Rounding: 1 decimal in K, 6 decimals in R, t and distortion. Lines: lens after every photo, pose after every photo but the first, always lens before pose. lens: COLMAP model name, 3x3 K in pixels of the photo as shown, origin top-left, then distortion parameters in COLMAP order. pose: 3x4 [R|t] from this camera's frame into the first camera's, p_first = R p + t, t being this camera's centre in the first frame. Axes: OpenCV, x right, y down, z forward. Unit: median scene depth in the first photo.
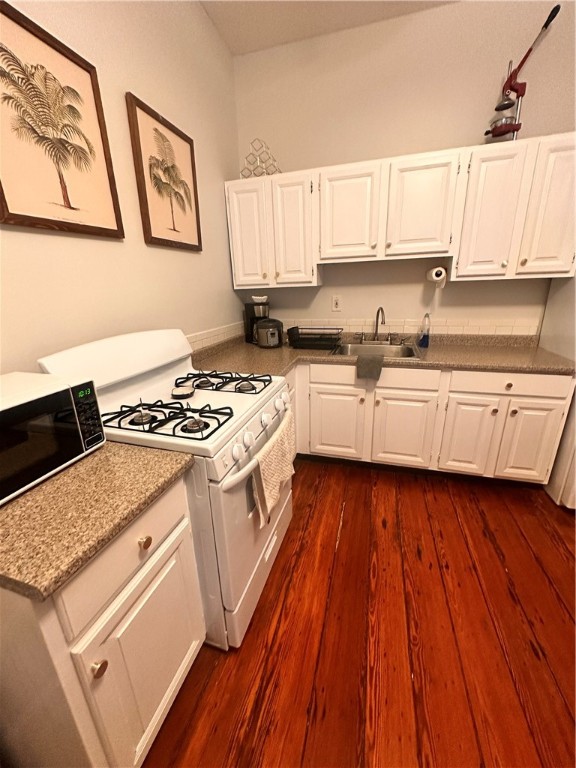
lens RADIAL K [[306.6, 0, 288.0], [0, 306.6, 384.0], [0, 0, 1]] dist [-0.002399, 0.000663]
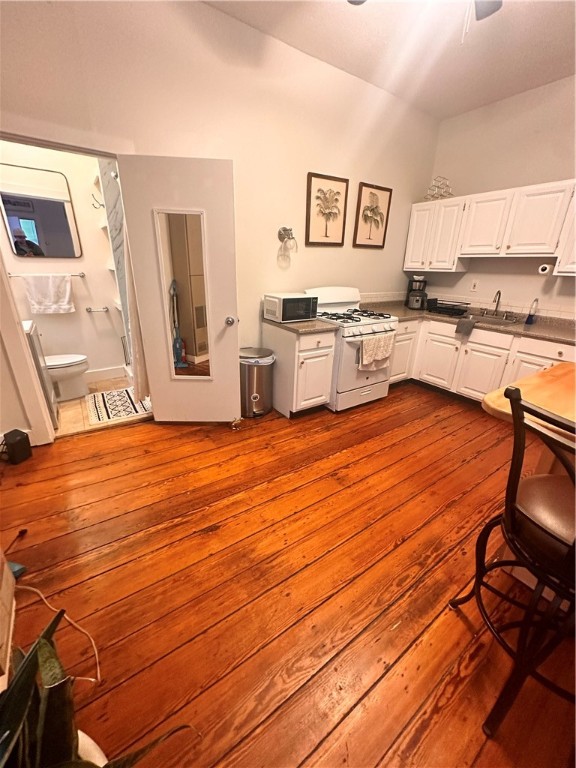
lens RADIAL K [[306.6, 0, 288.0], [0, 306.6, 384.0], [0, 0, 1]] dist [-0.002399, 0.000663]
pose [[0.772236, 0.277310, -0.571621, 0.554184], [-0.236674, 0.960520, 0.146240, 0.214762], [0.589607, 0.022356, 0.807381, -0.805868]]
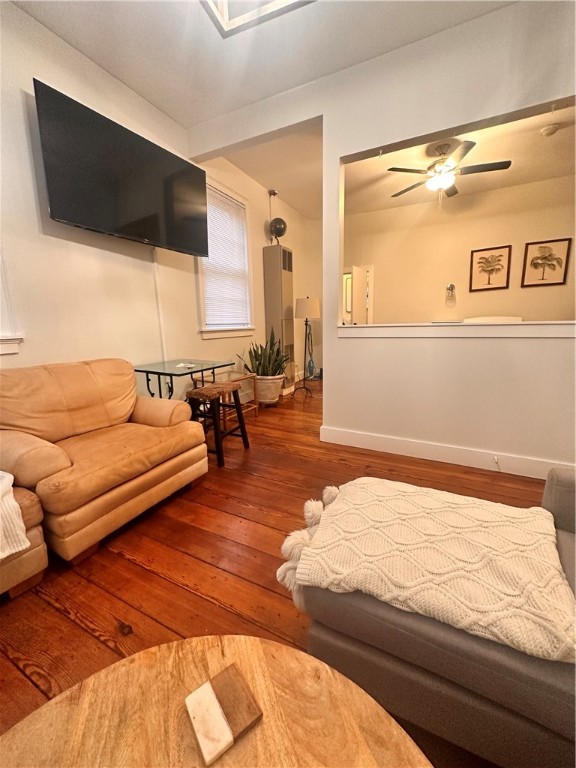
lens RADIAL K [[306.6, 0, 288.0], [0, 306.6, 384.0], [0, 0, 1]] dist [-0.002399, 0.000663]
pose [[-0.190430, 0.207272, -0.959570, 2.314032], [-0.273418, 0.927582, 0.254624, 0.200836], [0.942857, 0.310852, -0.119968, -0.359524]]
